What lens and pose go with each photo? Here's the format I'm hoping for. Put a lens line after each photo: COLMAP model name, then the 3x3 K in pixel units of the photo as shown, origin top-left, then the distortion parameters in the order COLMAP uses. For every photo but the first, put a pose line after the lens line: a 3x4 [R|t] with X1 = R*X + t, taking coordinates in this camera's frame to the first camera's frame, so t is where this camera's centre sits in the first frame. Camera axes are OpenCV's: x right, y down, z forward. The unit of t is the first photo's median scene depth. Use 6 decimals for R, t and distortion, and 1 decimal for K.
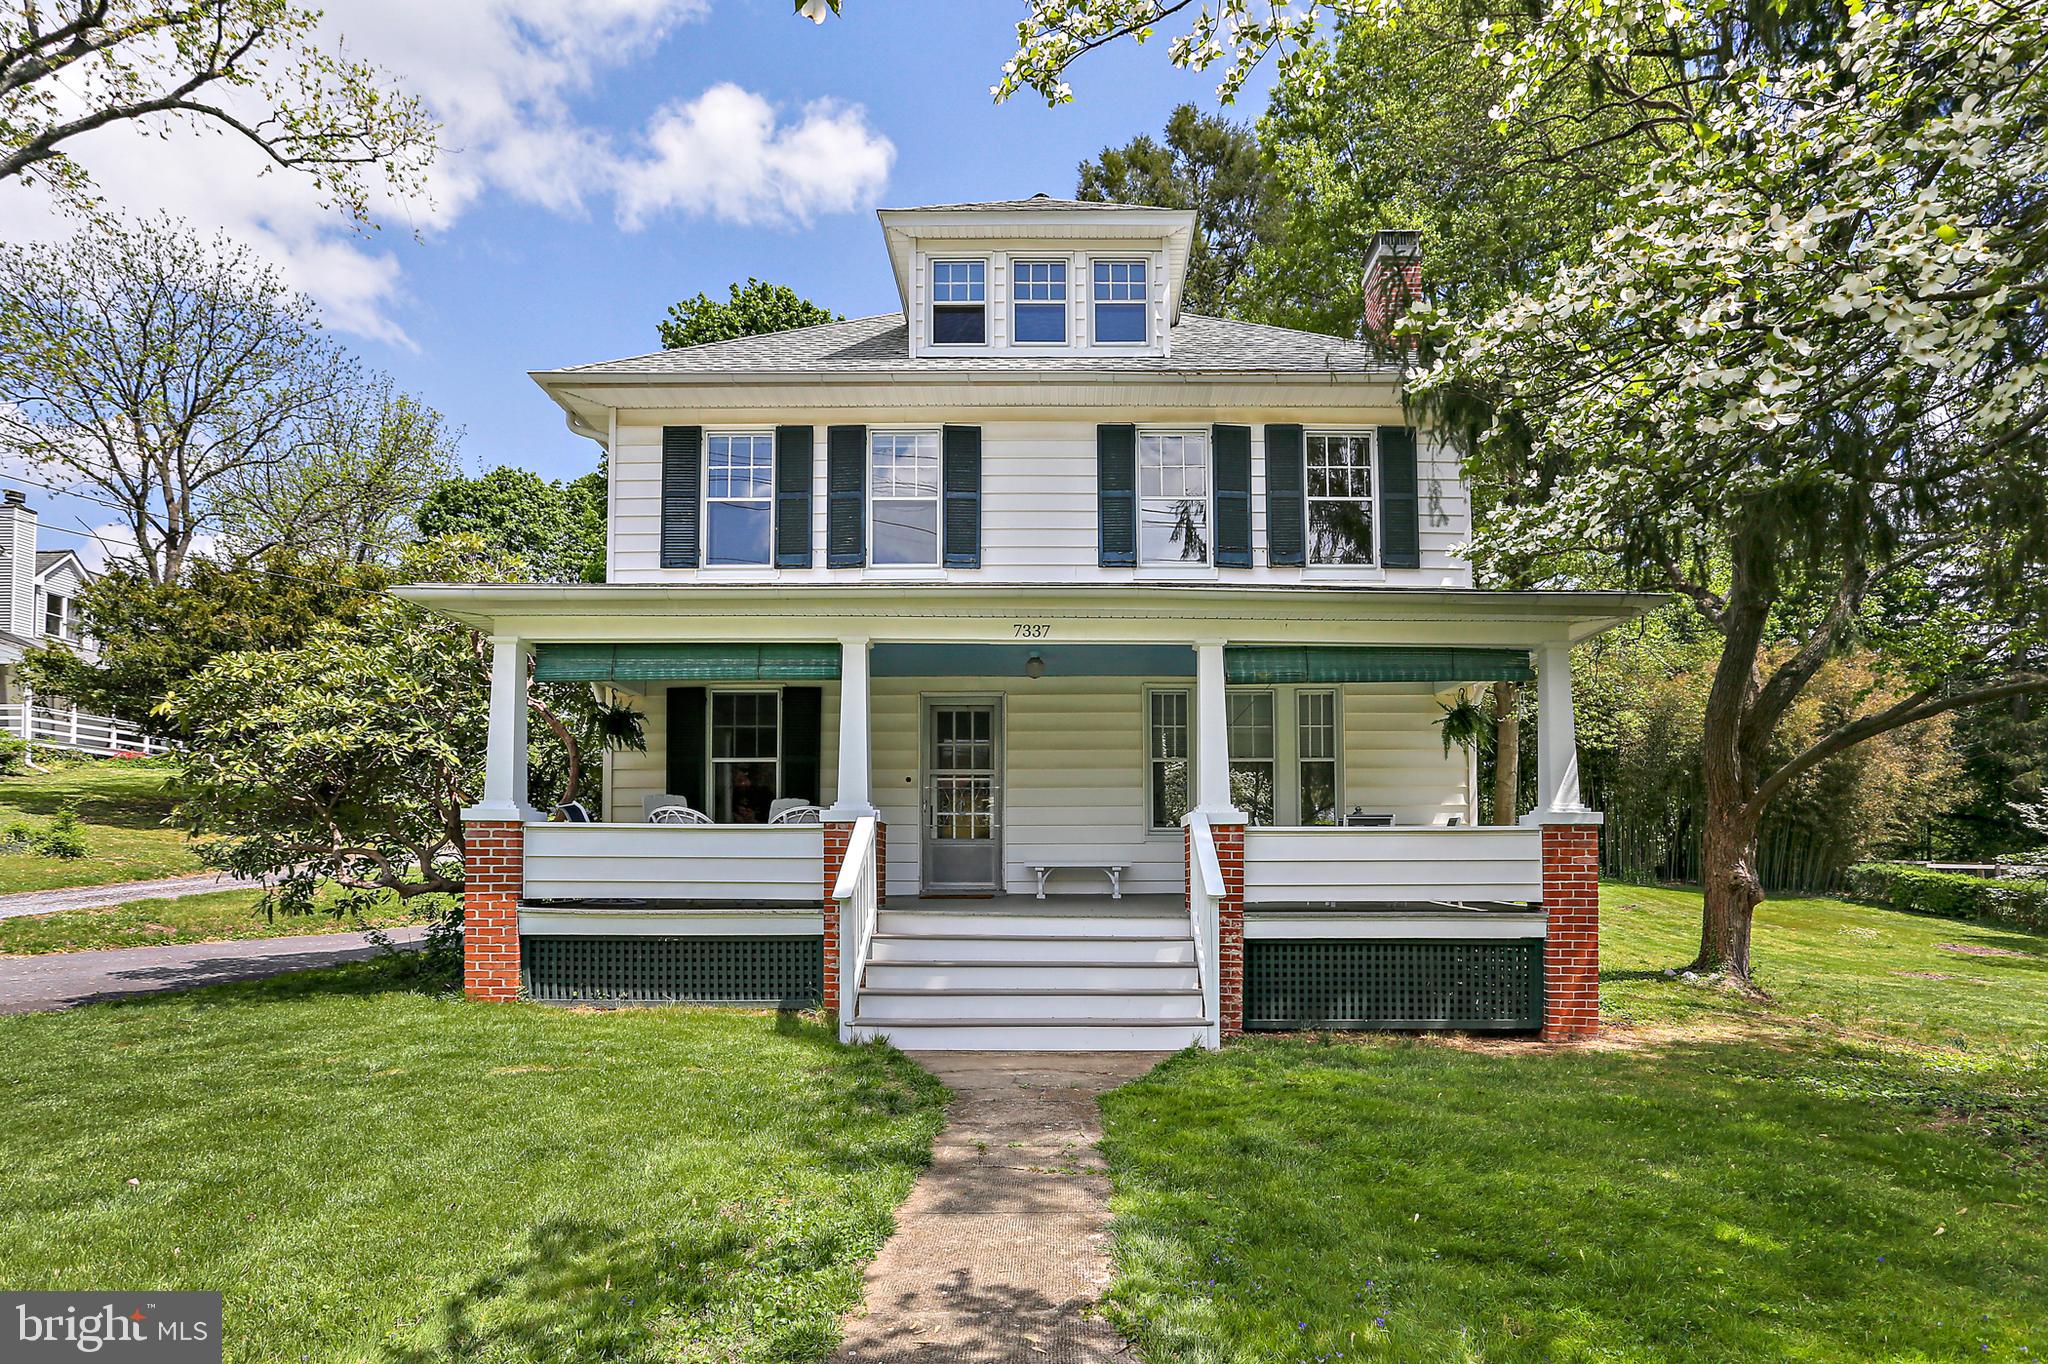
lens RADIAL K [[1051.6, 0, 1019.5], [0, 1051.6, 825.2], [0, 0, 1]] dist [-0.014586, 0.000935]
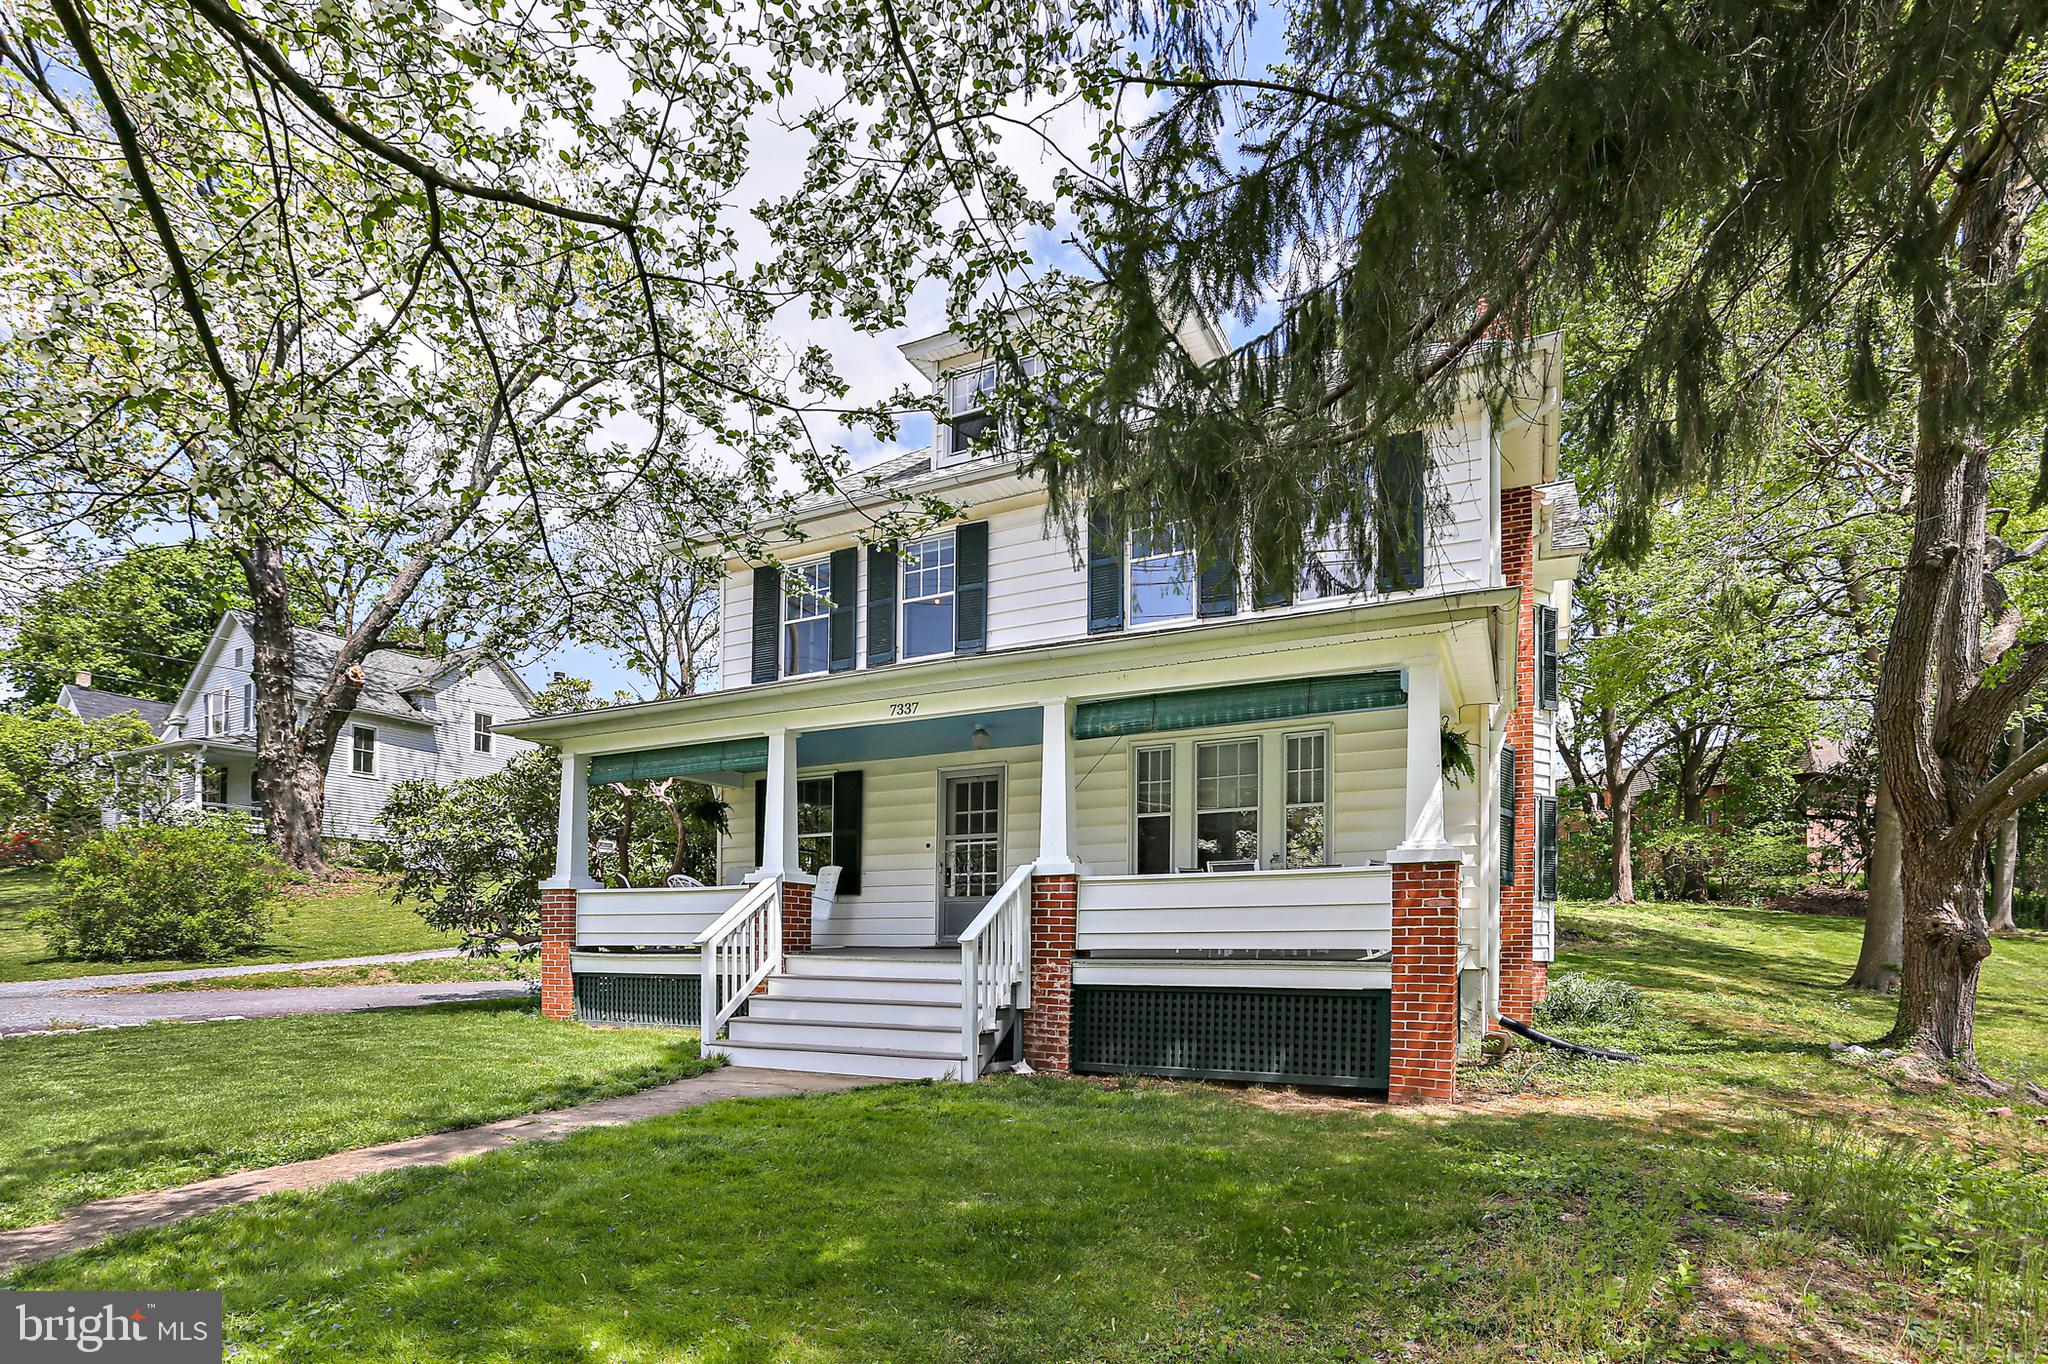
lens RADIAL K [[1004.2, 0, 1025.2], [0, 1004.2, 907.8], [0, 0, 1]] dist [-0.015242, -0.000024]
pose [[0.897696, -0.017181, -0.440280, 0.599450], [0.023971, 0.999664, 0.009865, 0.021102], [0.439963, -0.019410, 0.897806, 0.086549]]
